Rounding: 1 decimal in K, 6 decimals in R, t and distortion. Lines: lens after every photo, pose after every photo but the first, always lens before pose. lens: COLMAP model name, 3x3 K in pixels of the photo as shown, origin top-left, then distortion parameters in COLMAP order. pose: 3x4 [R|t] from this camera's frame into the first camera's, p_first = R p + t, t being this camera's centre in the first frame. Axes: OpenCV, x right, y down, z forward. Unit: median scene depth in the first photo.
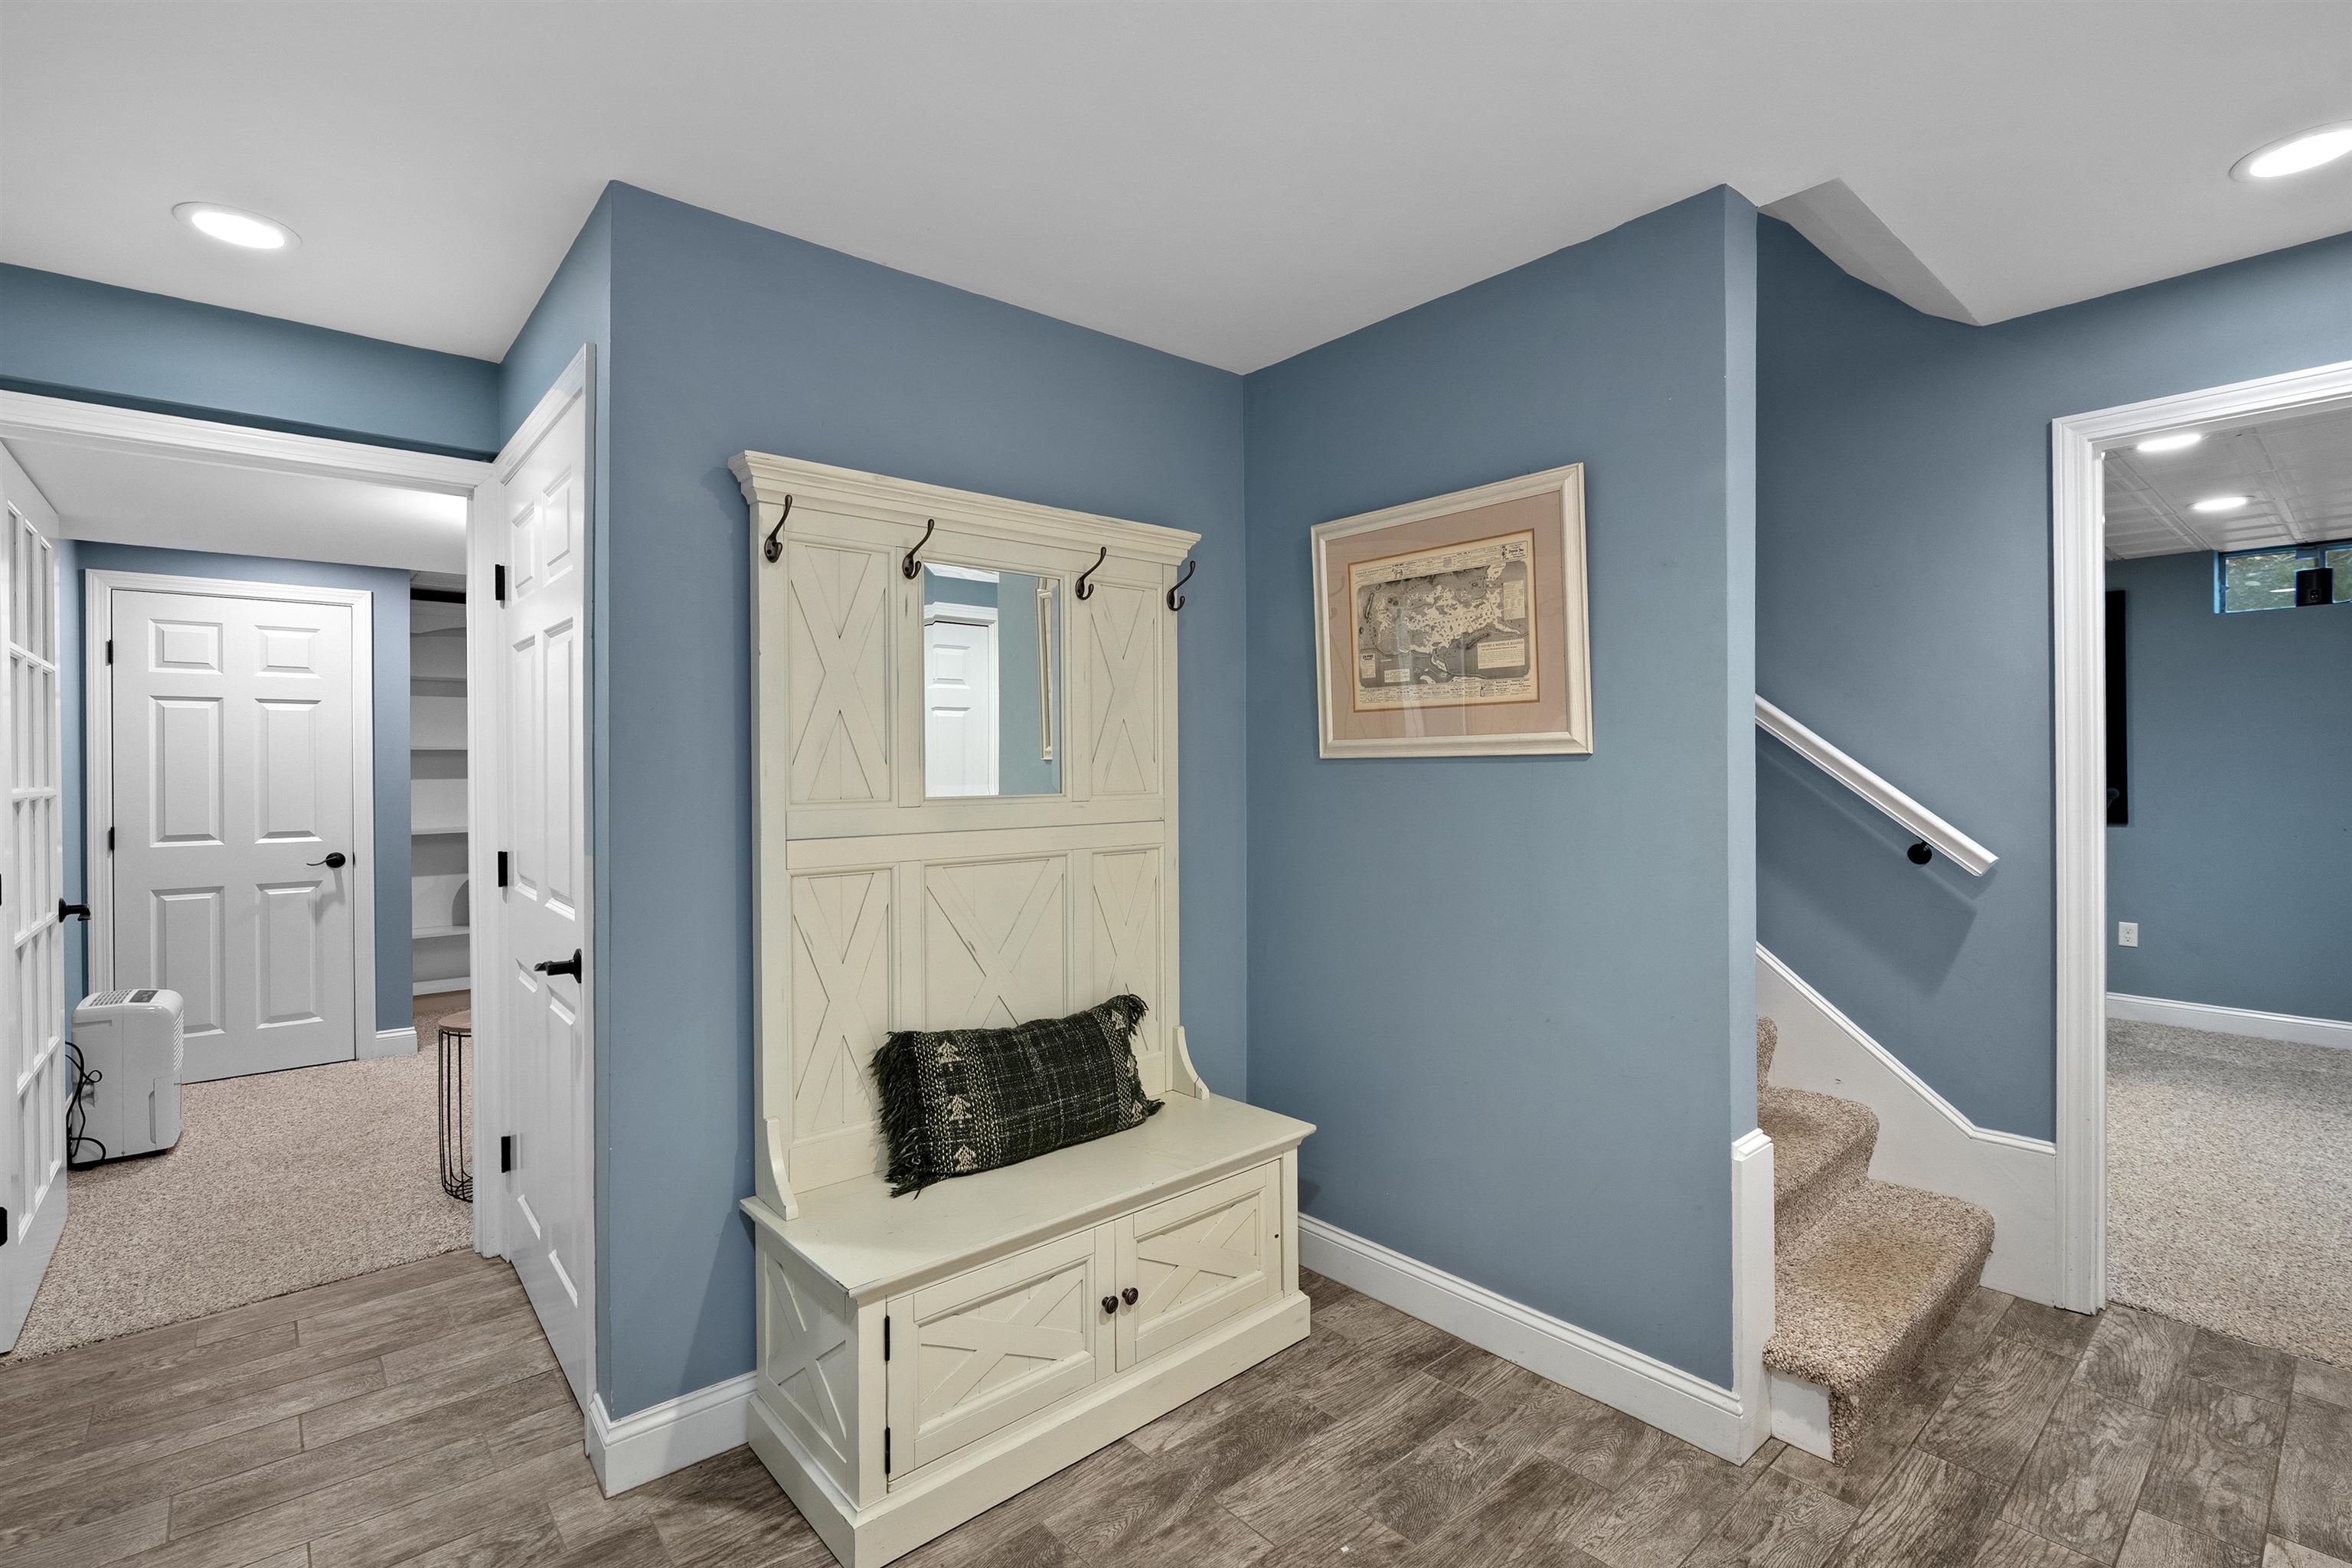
lens RADIAL K [[1068.2, 0, 1171.7], [0, 1068.2, 772.0], [0, 0, 1]] dist [0.001774, 0.000295]
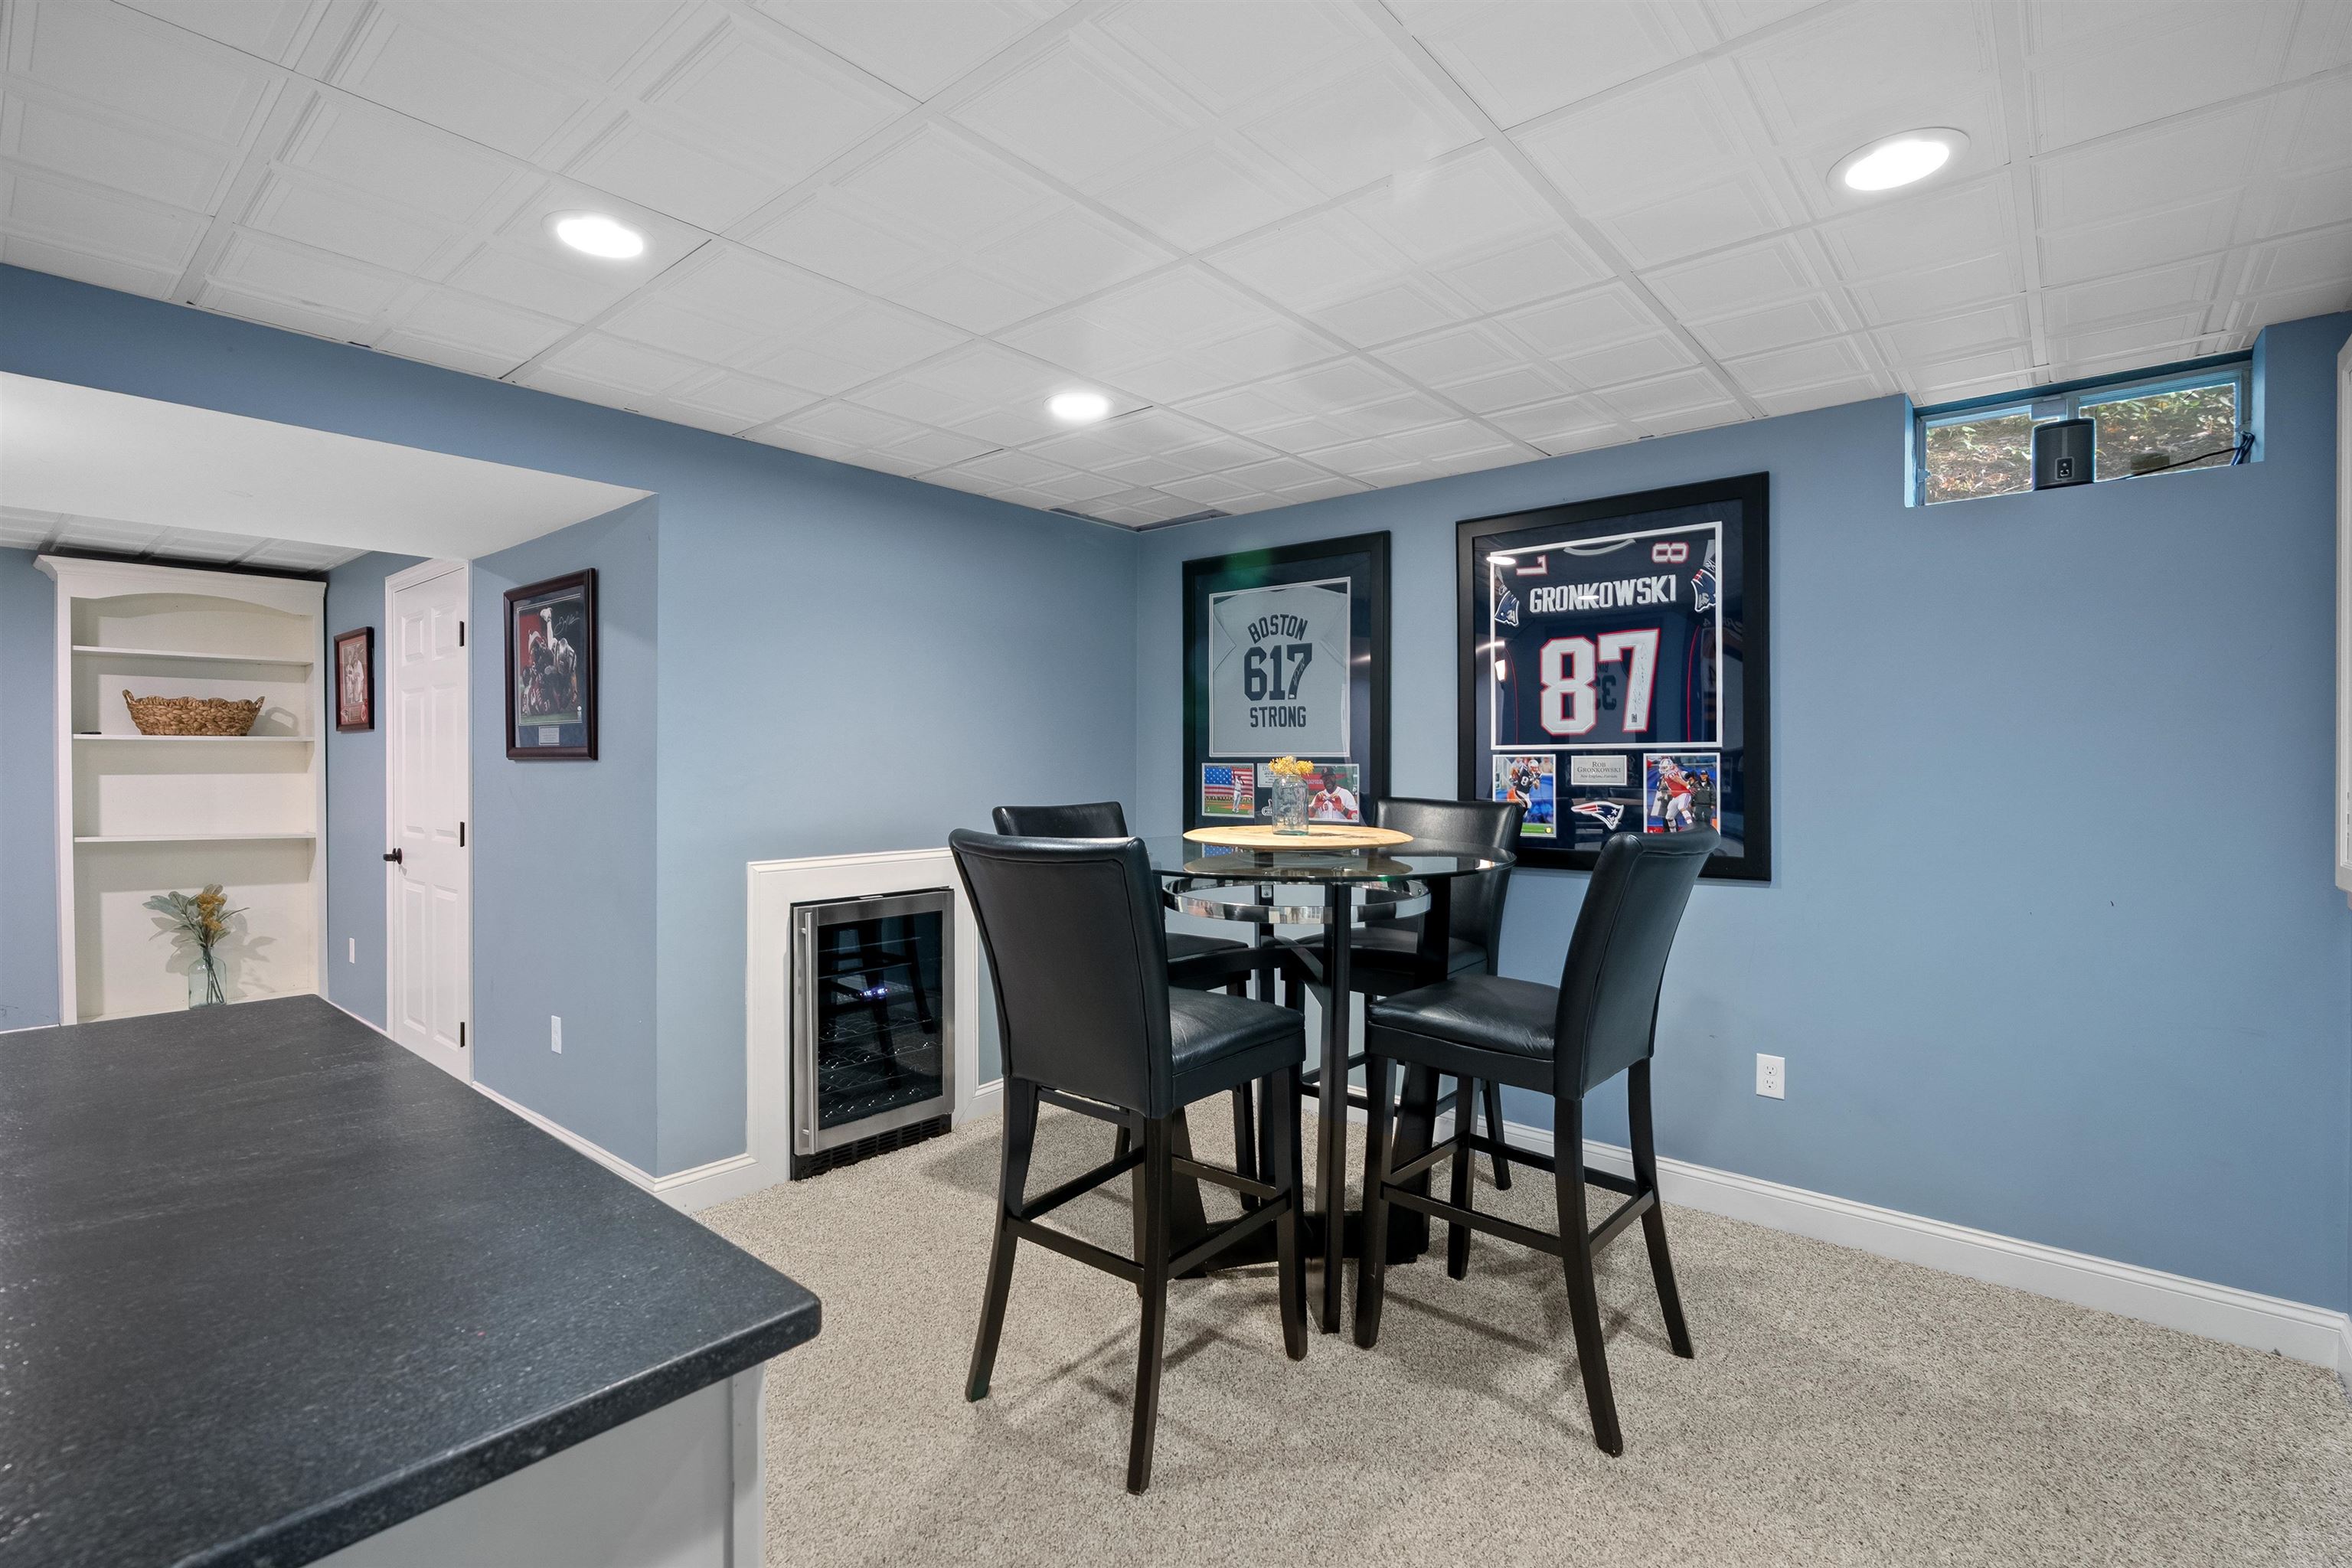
lens RADIAL K [[1068.2, 0, 1181.8], [0, 1068.2, 780.3], [0, 0, 1]] dist [0.001774, 0.000295]
pose [[0.988550, 0.004335, 0.150834, 0.520538], [-0.005089, 0.999976, 0.004614, -0.006992], [-0.150810, -0.005329, 0.988548, 0.507795]]
